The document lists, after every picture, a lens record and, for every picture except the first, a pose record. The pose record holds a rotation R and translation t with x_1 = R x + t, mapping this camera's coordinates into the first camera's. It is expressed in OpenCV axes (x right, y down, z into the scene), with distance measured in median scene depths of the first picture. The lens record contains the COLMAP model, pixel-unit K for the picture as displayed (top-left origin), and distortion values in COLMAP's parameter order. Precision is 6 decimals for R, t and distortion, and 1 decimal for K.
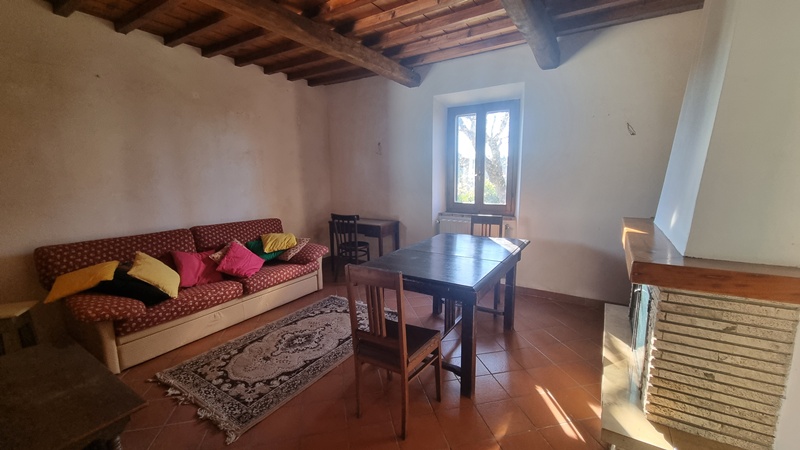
lens RADIAL K [[325.9, 0, 400.2], [0, 325.9, 227.5], [0, 0, 1]] dist [-0.000404, 0.000029]
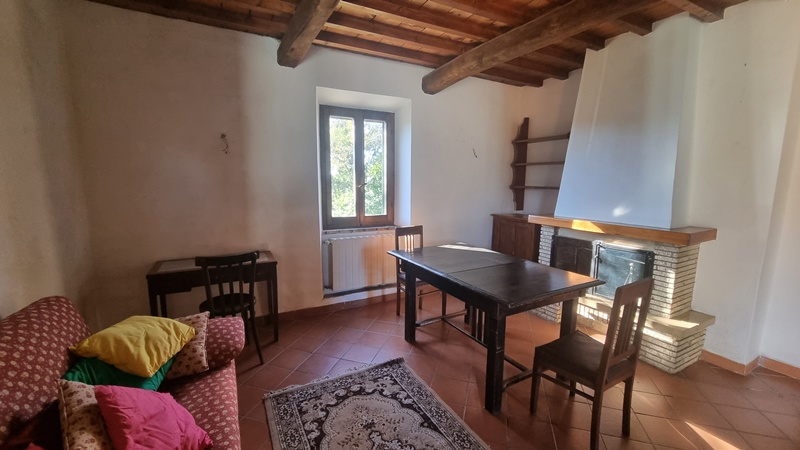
lens RADIAL K [[325.9, 0, 398.7], [0, 325.9, 223.4], [0, 0, 1]] dist [-0.000404, 0.000029]
pose [[0.494831, -0.099469, 0.863278, -0.535950], [0.133991, 0.990280, 0.037299, -0.076082], [-0.858597, 0.097215, 0.503349, 0.466448]]
